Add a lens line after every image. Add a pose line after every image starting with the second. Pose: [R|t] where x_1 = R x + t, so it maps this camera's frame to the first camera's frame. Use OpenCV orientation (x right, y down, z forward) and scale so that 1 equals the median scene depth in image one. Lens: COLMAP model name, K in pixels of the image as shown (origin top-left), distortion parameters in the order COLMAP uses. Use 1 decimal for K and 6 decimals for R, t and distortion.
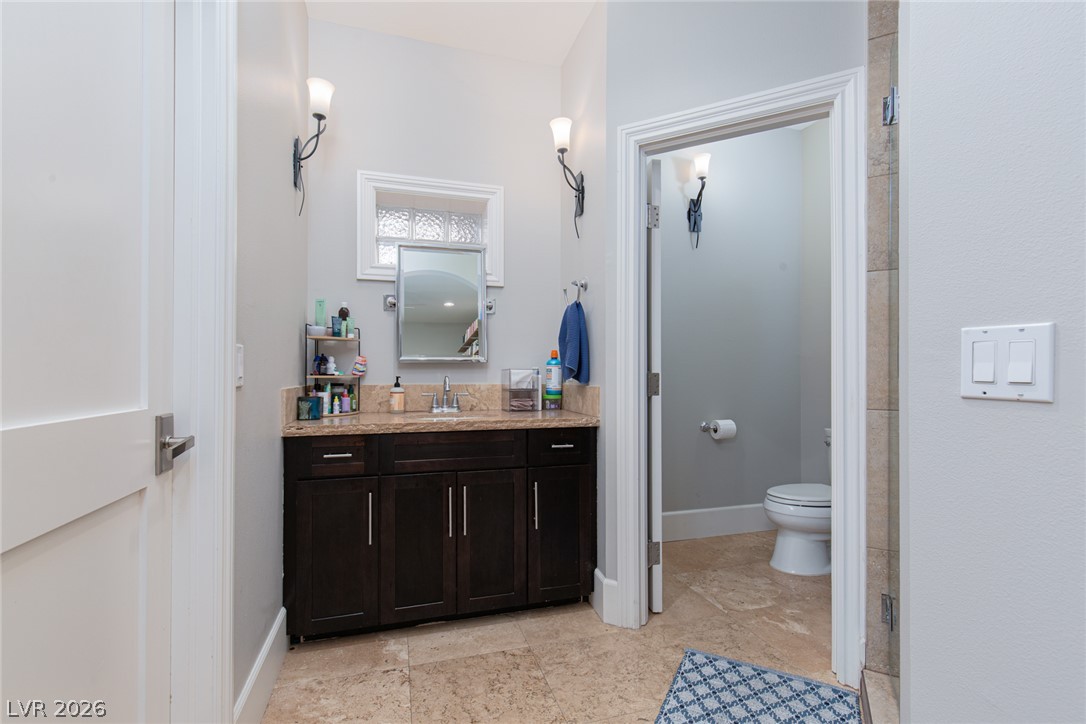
lens RADIAL K [[494.4, 0, 543.3], [0, 494.4, 365.7], [0, 0, 1]] dist [-0.000291, -0.000630]
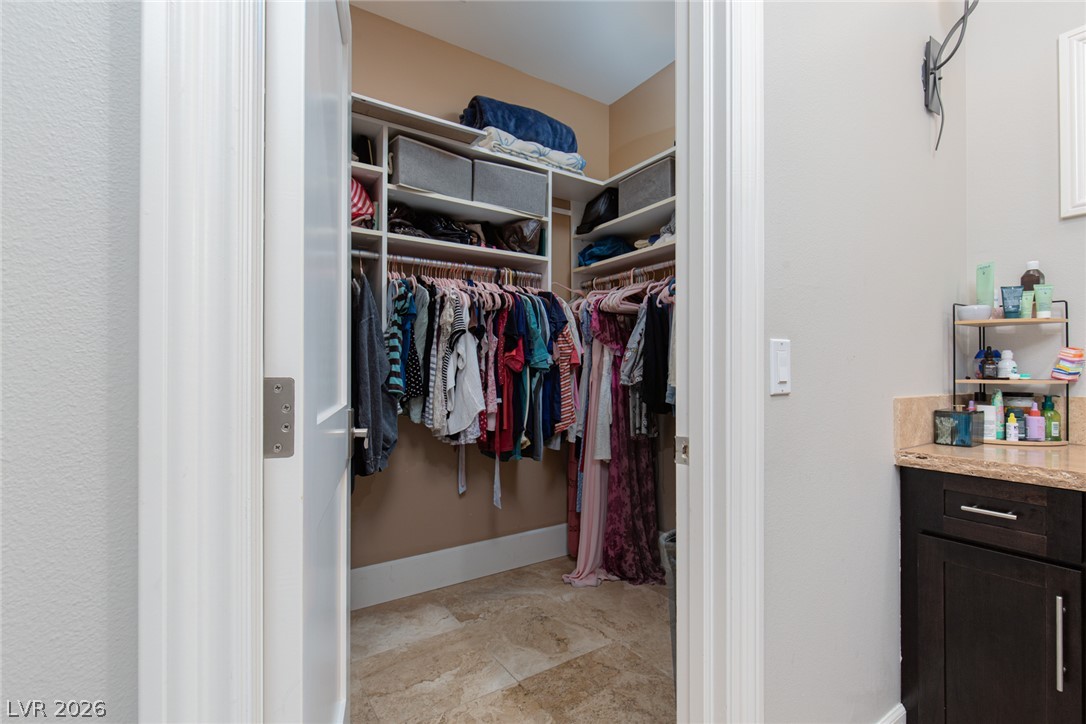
lens RADIAL K [[494.4, 0, 547.3], [0, 494.4, 366.3], [0, 0, 1]] dist [-0.000291, -0.000630]
pose [[0.292676, -0.008815, -0.956171, 0.008137], [0.011778, 0.999915, -0.005613, -0.001095], [0.956139, -0.009619, 0.292755, 0.251053]]
